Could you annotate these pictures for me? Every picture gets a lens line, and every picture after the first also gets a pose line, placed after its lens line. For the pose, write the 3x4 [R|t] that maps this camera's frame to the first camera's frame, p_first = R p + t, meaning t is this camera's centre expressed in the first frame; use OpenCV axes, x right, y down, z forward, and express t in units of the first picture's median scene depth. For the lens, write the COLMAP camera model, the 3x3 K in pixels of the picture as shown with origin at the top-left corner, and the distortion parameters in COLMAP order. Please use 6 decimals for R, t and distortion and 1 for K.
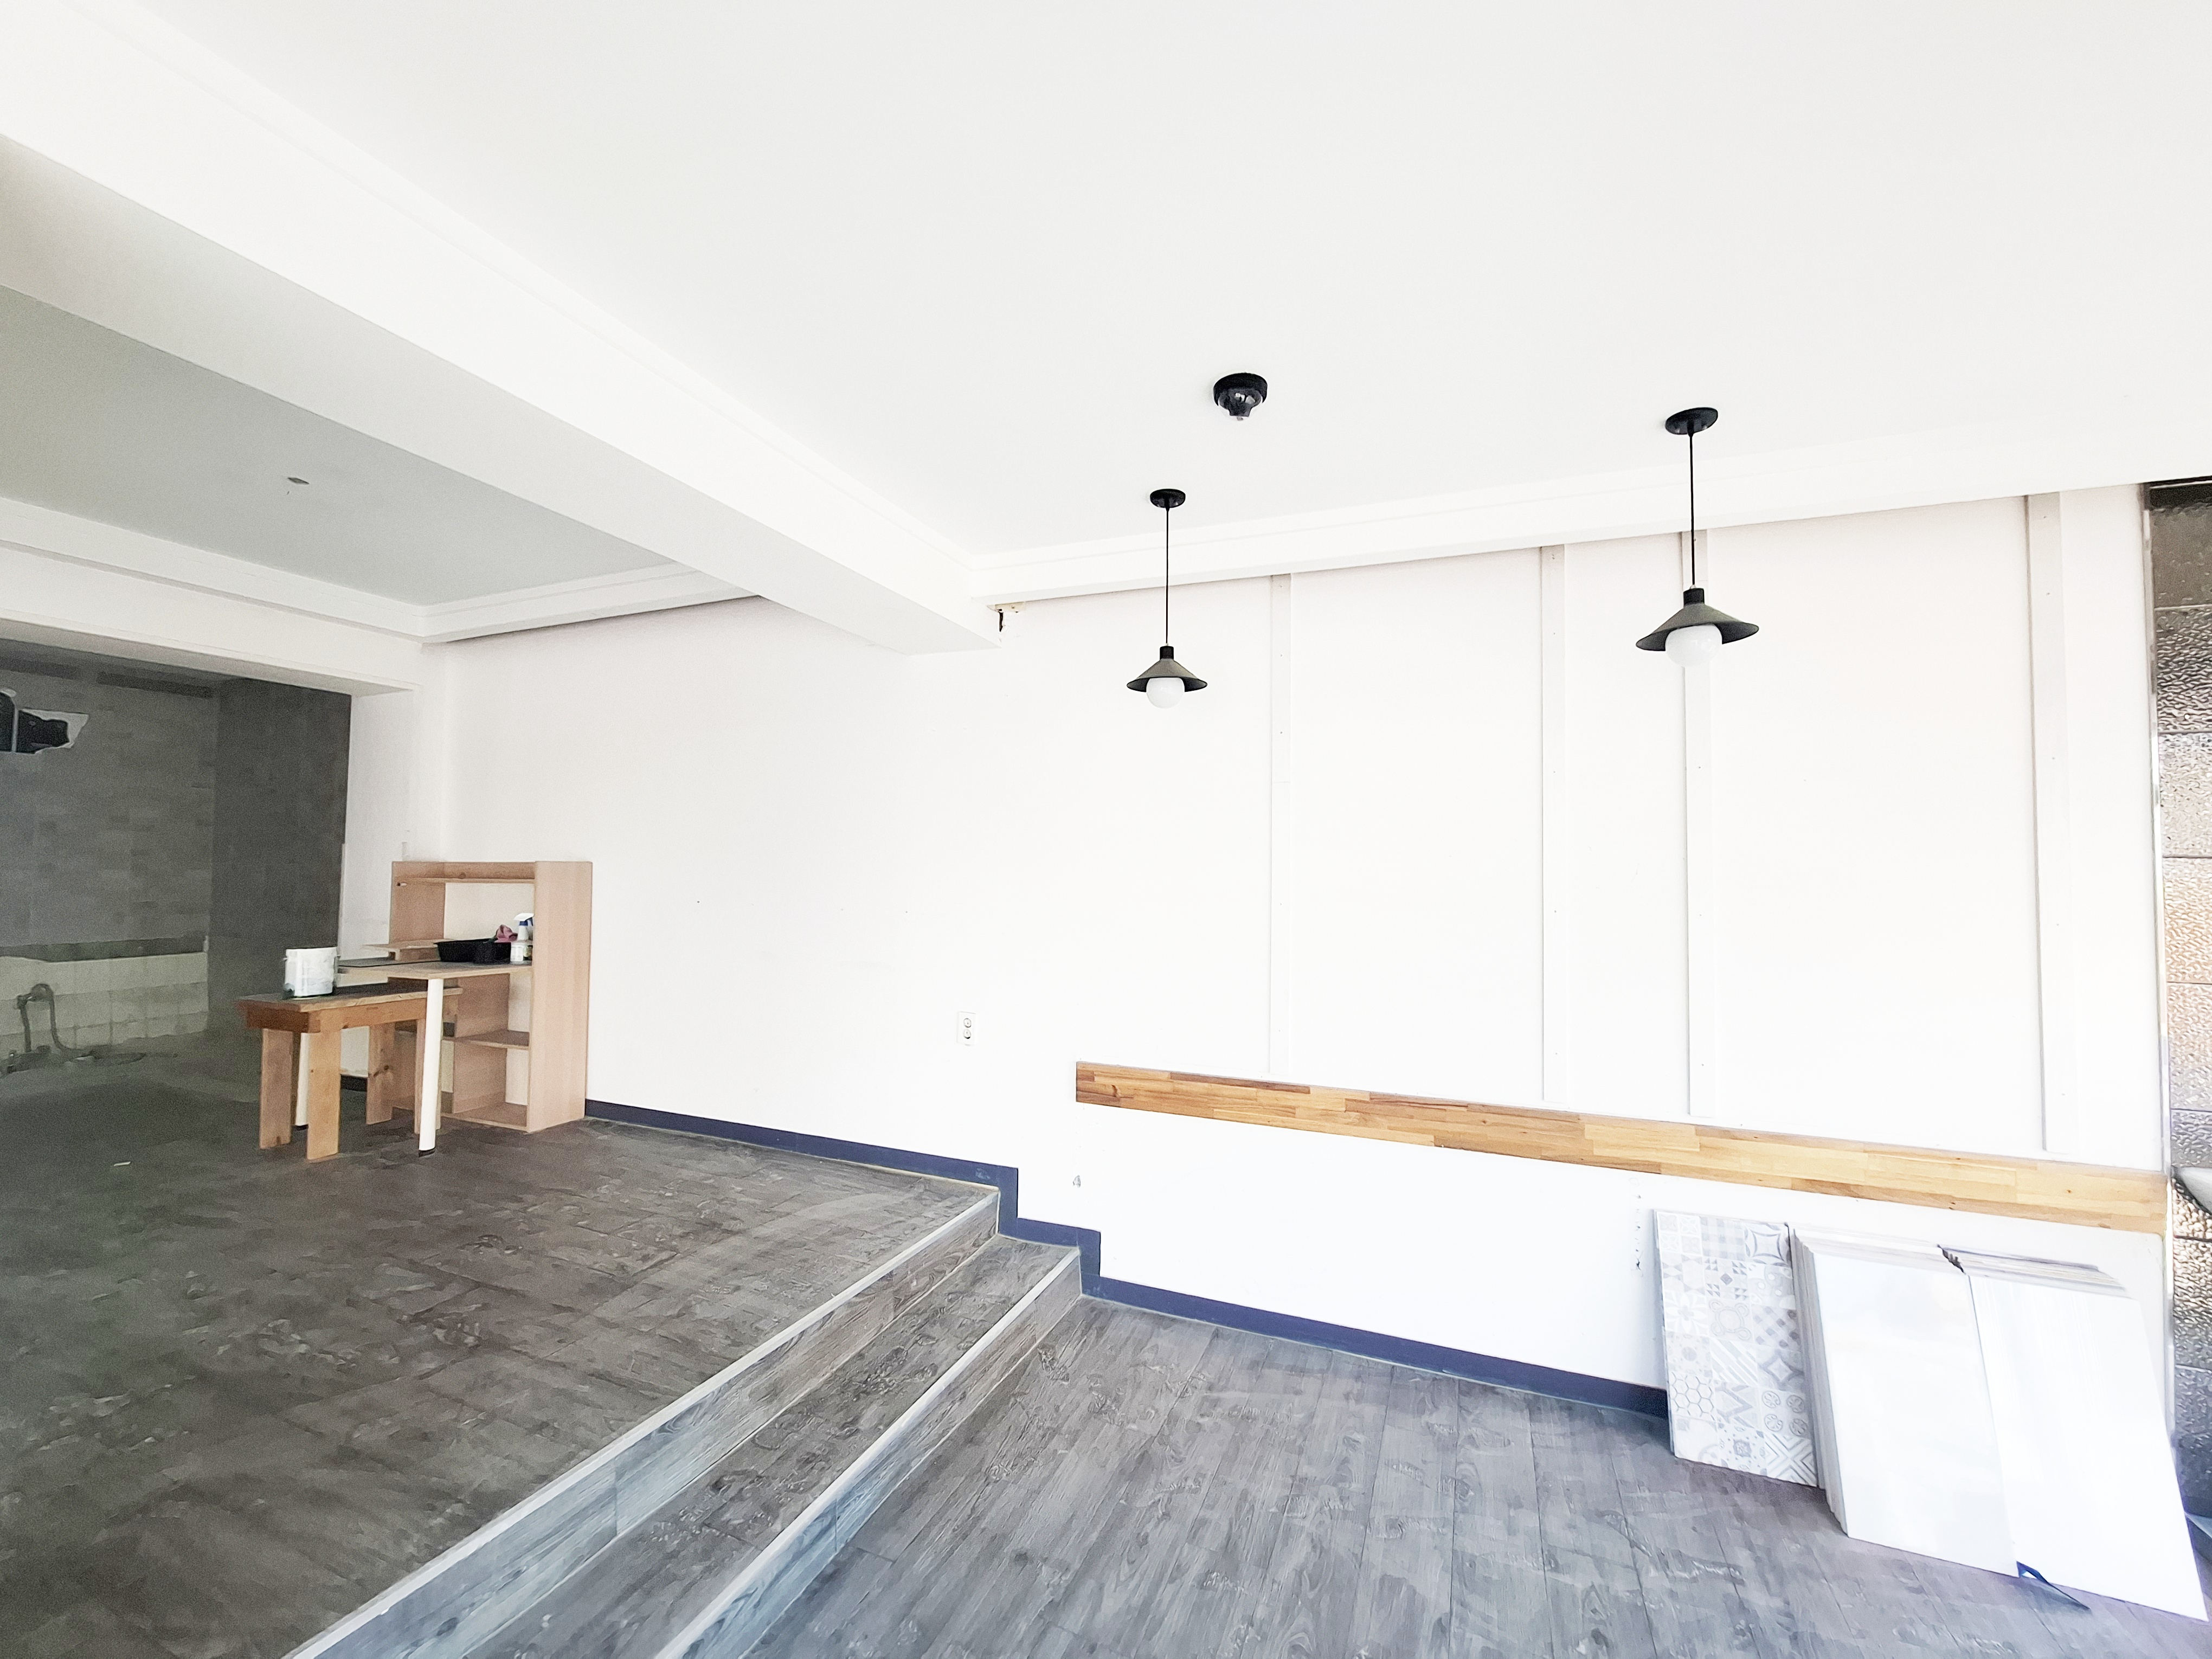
lens RADIAL K [[864.5, 0, 1109.9], [0, 864.5, 840.4], [0, 0, 1]] dist [-0.001654, 0.000406]
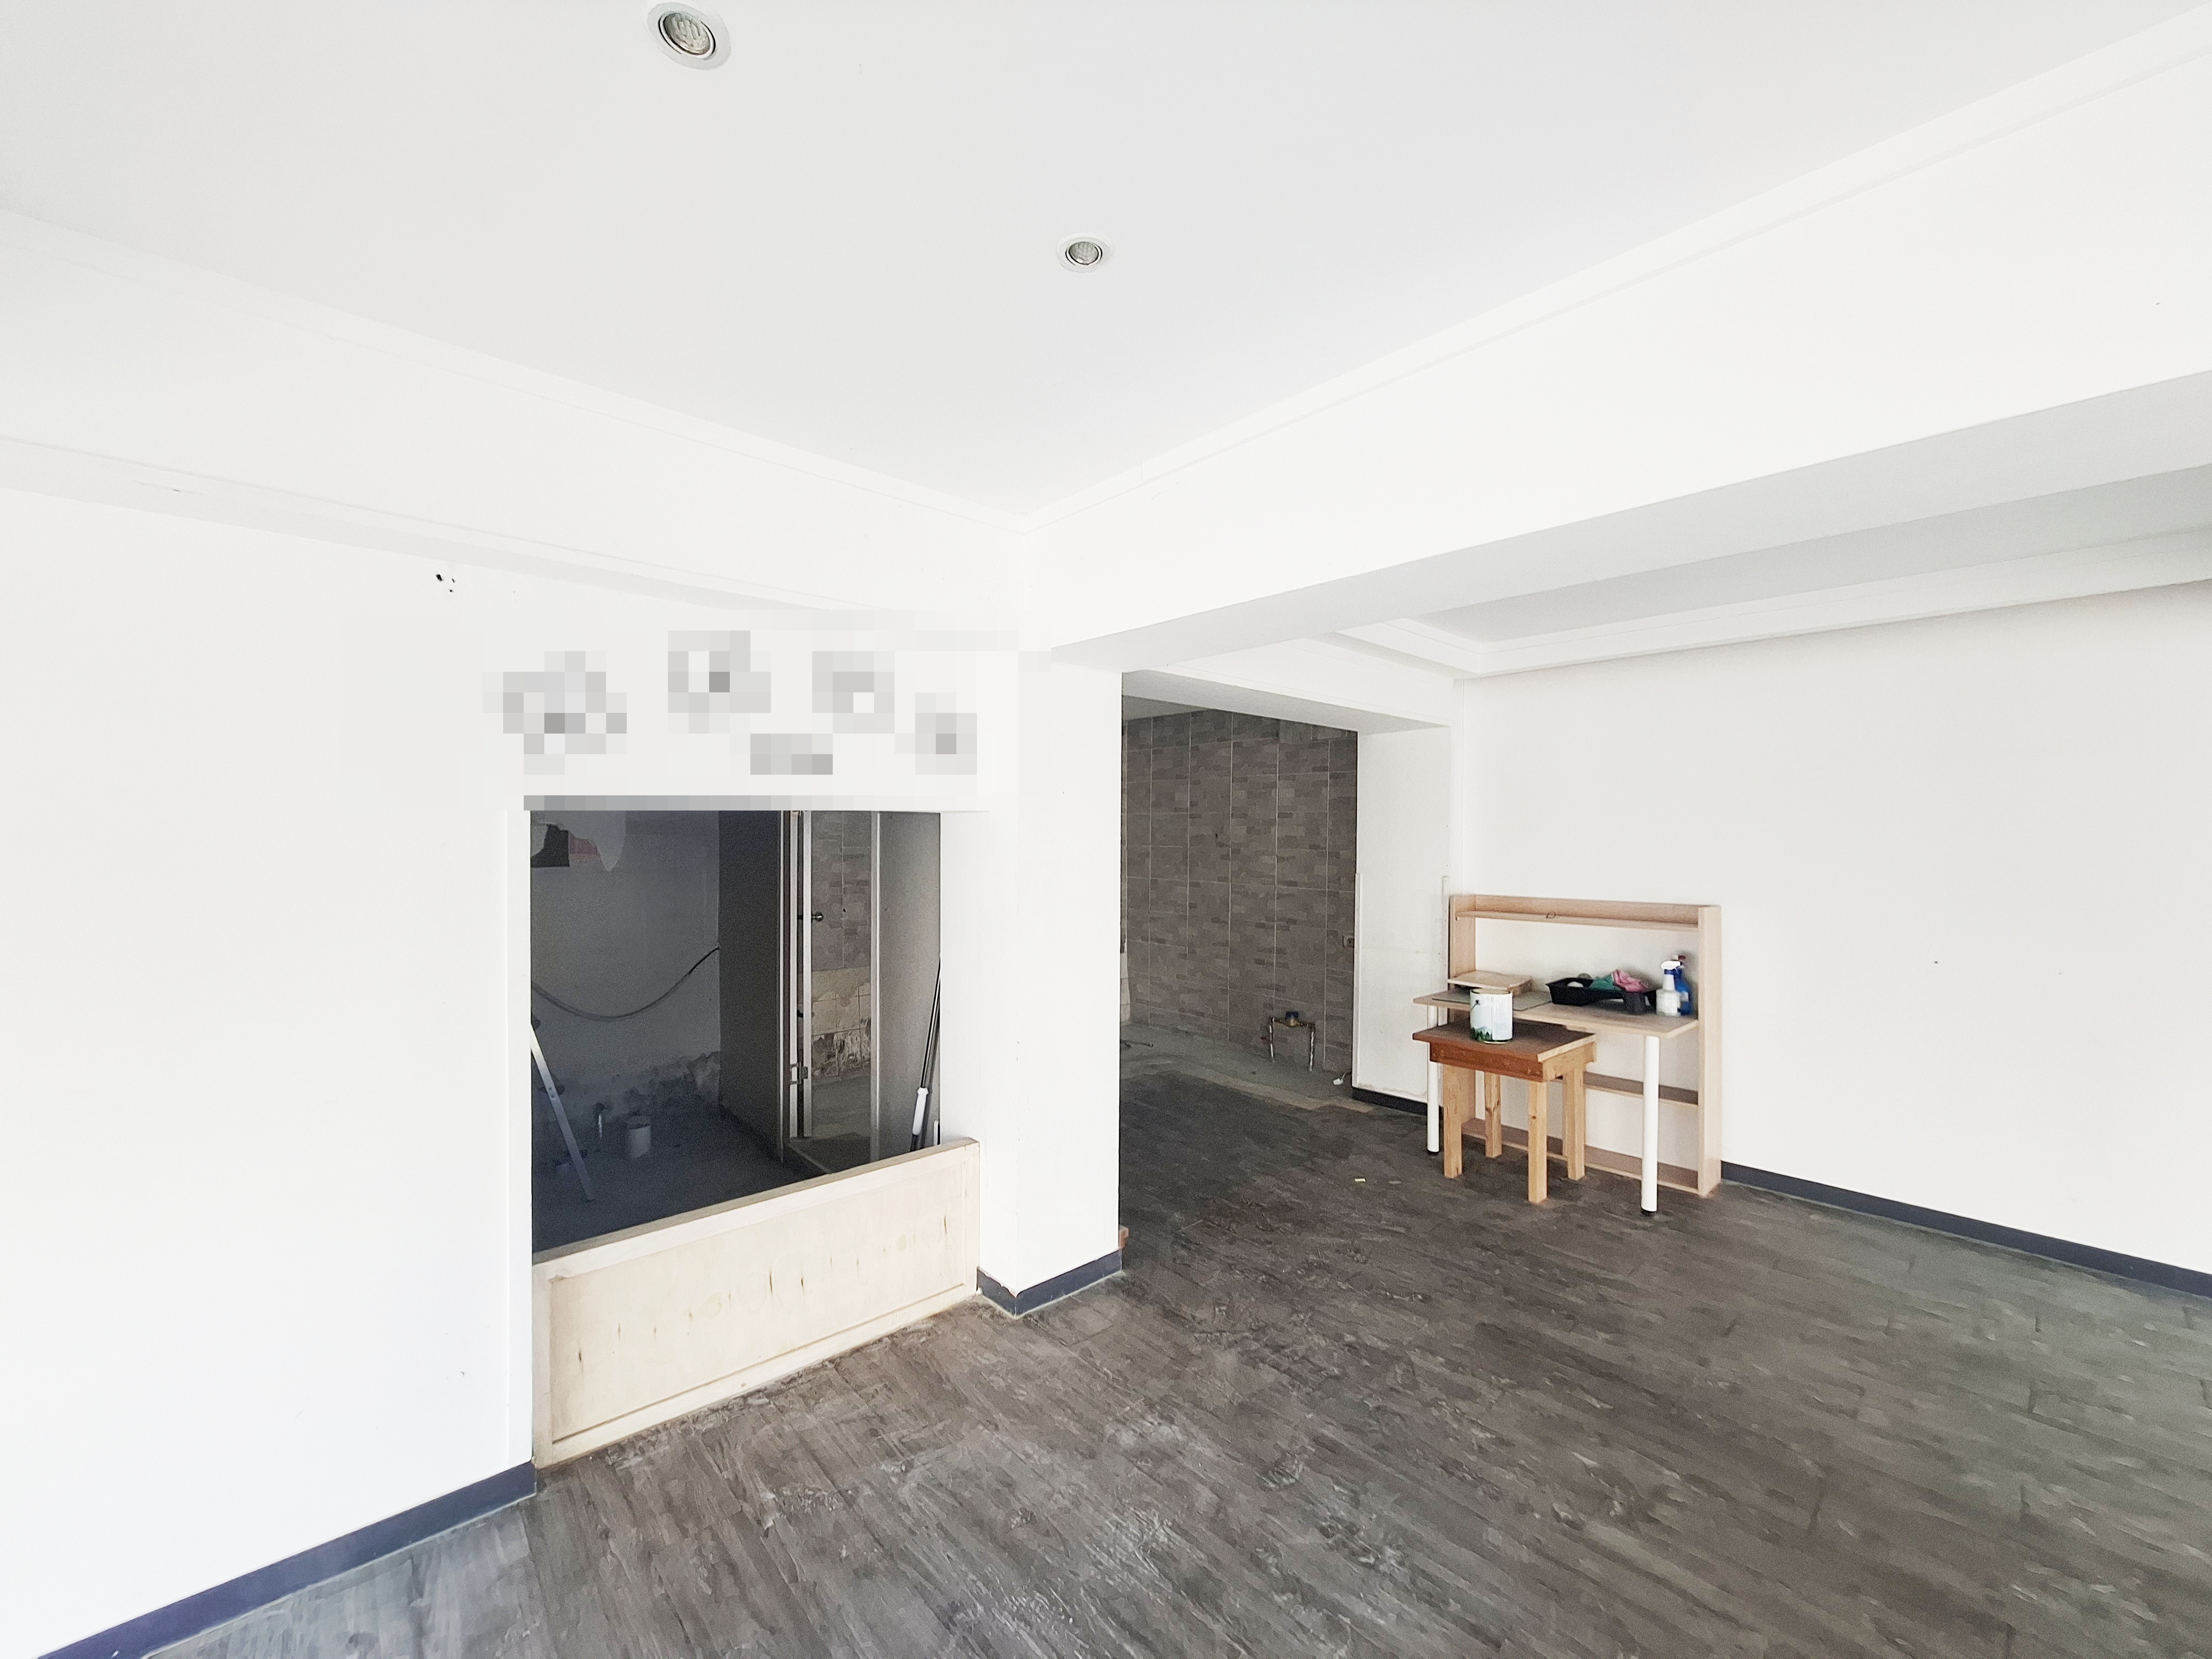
lens RADIAL K [[864.5, 0, 1109.9], [0, 864.5, 840.4], [0, 0, 1]] dist [-0.001654, 0.000406]
pose [[0.906001, -0.003708, -0.423260, -0.971245], [0.020057, 0.999215, 0.034177, -0.109753], [0.422801, -0.039454, 0.905363, -0.133372]]
